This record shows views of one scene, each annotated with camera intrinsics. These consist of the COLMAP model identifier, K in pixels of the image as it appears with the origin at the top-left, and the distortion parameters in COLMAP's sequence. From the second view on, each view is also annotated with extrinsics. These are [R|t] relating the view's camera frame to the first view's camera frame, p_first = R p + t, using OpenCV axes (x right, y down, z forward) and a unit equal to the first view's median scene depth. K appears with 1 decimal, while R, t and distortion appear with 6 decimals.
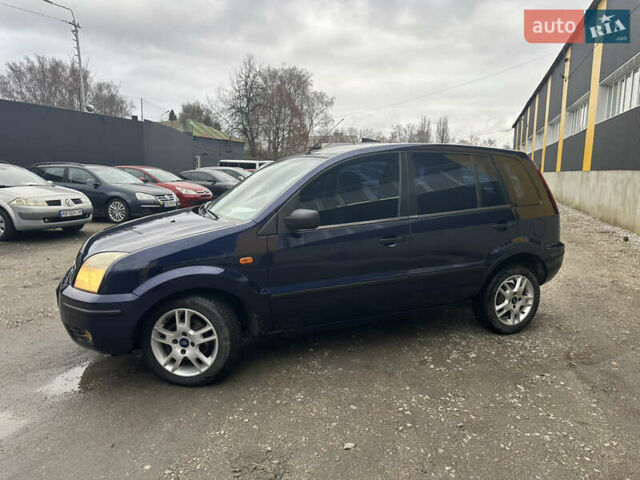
lens RADIAL K [[448.4, 0, 328.2], [0, 448.4, 246.6], [0, 0, 1]] dist [0.022385, -0.028441]
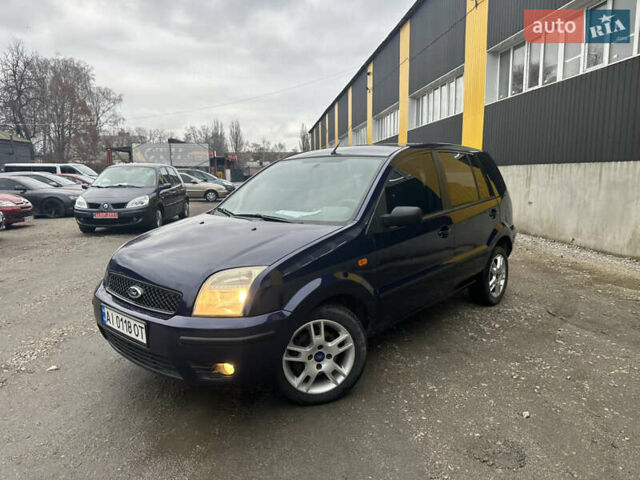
lens RADIAL K [[448.4, 0, 325.1], [0, 448.4, 241.2], [0, 0, 1]] dist [0.022385, -0.028441]
pose [[0.903525, -0.084272, 0.420167, -0.341358], [0.091030, 0.995840, 0.003984, -0.012686], [-0.418755, 0.034648, 0.907438, 0.076482]]
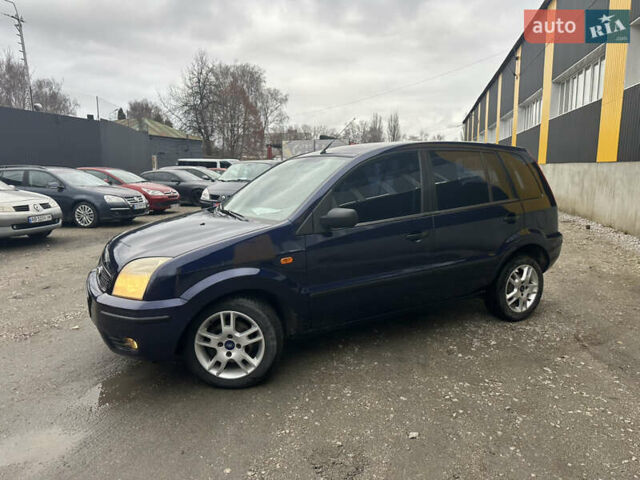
lens RADIAL K [[448.4, 0, 327.4], [0, 448.4, 245.2], [0, 0, 1]] dist [0.022385, -0.028441]
pose [[0.994820, -0.035208, 0.095360, -0.096636], [0.034881, 0.999378, 0.005102, -0.002779], [-0.095480, -0.001749, 0.995430, -0.005527]]
